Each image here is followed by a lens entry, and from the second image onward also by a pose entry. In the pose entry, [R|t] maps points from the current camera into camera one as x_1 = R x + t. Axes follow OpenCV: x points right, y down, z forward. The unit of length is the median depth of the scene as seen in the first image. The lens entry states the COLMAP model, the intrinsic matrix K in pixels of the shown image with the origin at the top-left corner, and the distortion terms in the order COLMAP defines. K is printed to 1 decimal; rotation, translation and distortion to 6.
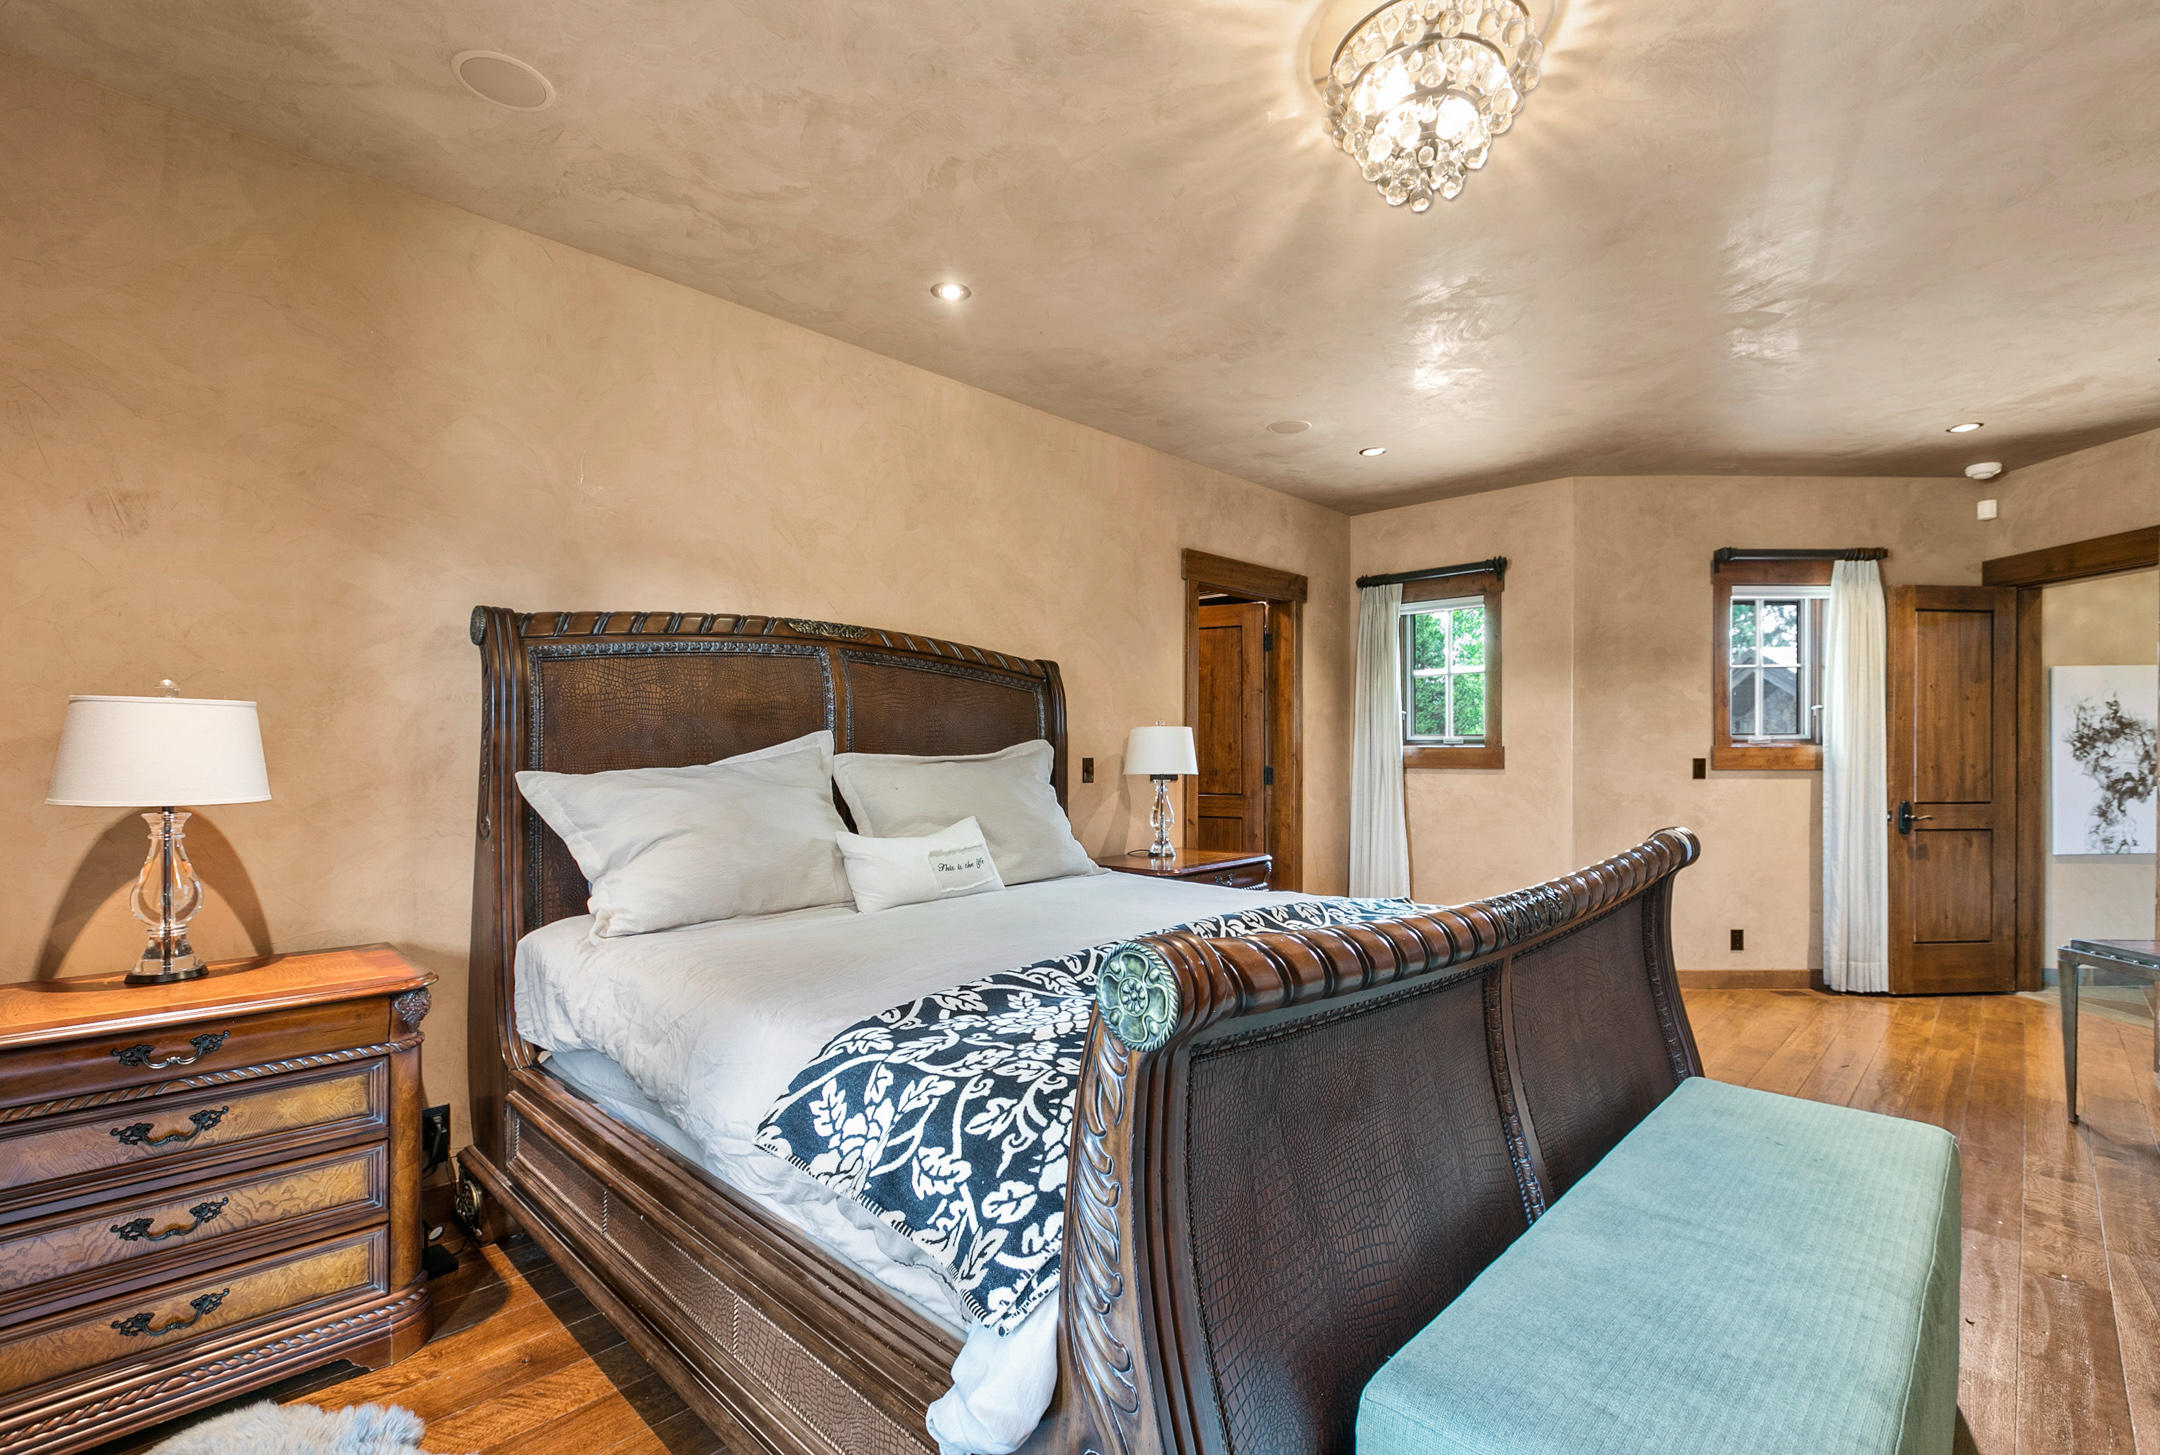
lens RADIAL K [[984.6, 0, 1069.6], [0, 984.6, 742.4], [0, 0, 1]] dist [0.004668, -0.001239]
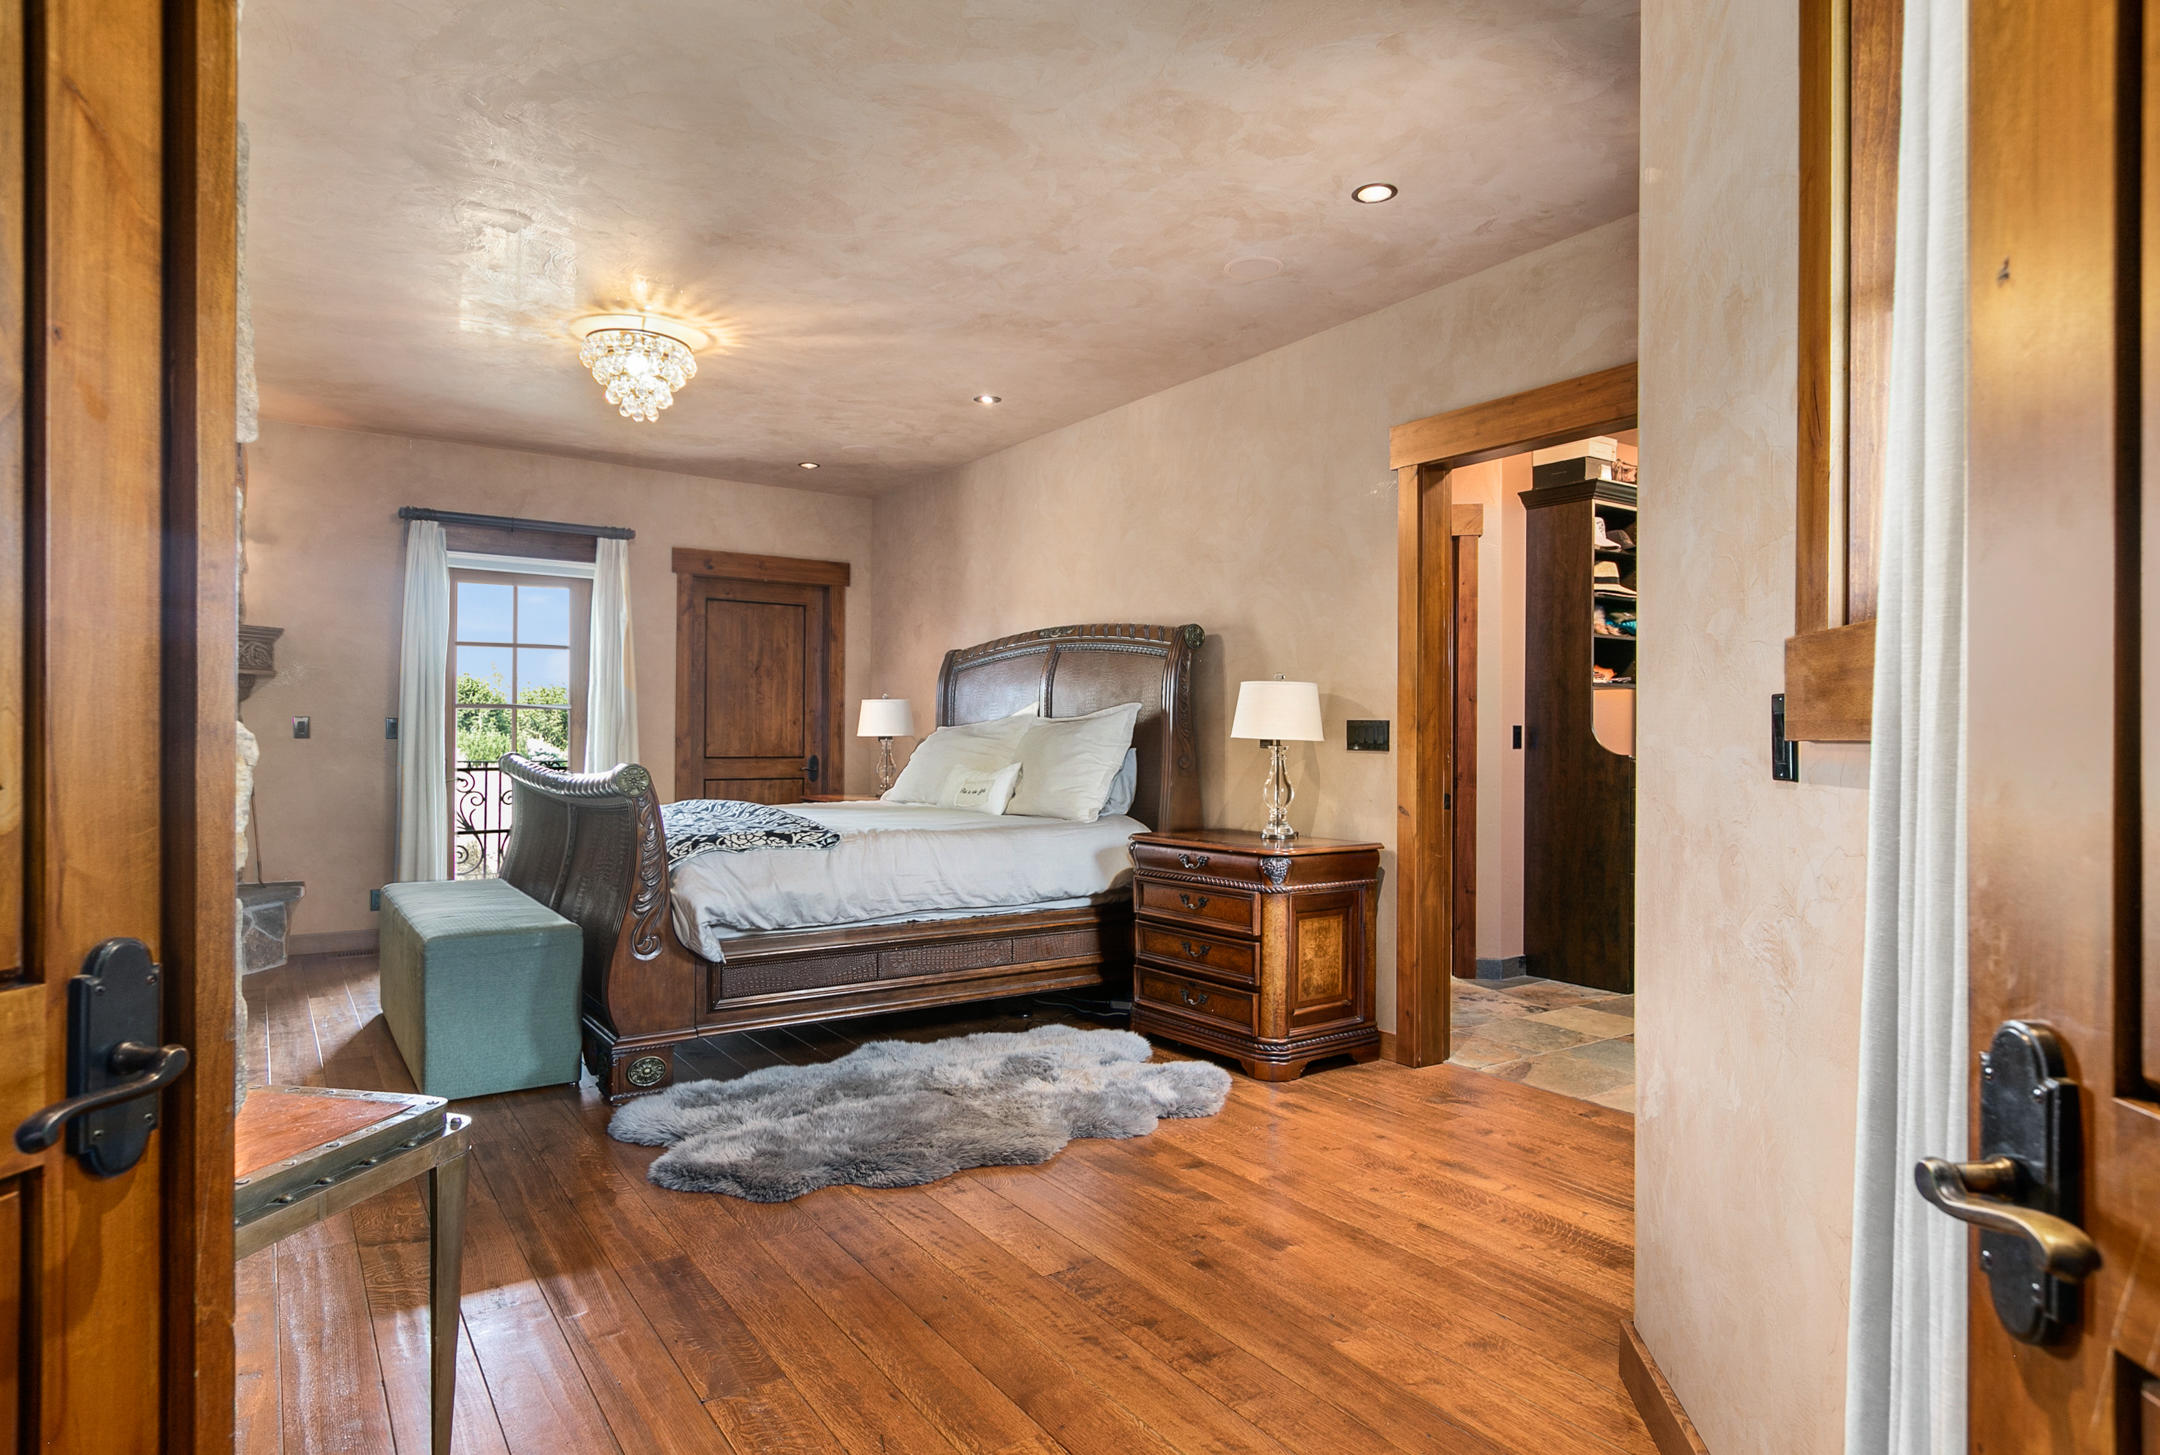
lens RADIAL K [[1197.5, 0, 1073.4], [0, 1197.5, 729.3], [0, 0, 1]] dist [-0.014551, 0.000205]
pose [[-0.203189, -0.002978, -0.979135, 1.337872], [0.000327, 0.999995, -0.003109, 0.031691], [0.979140, -0.000952, -0.203187, 1.250604]]
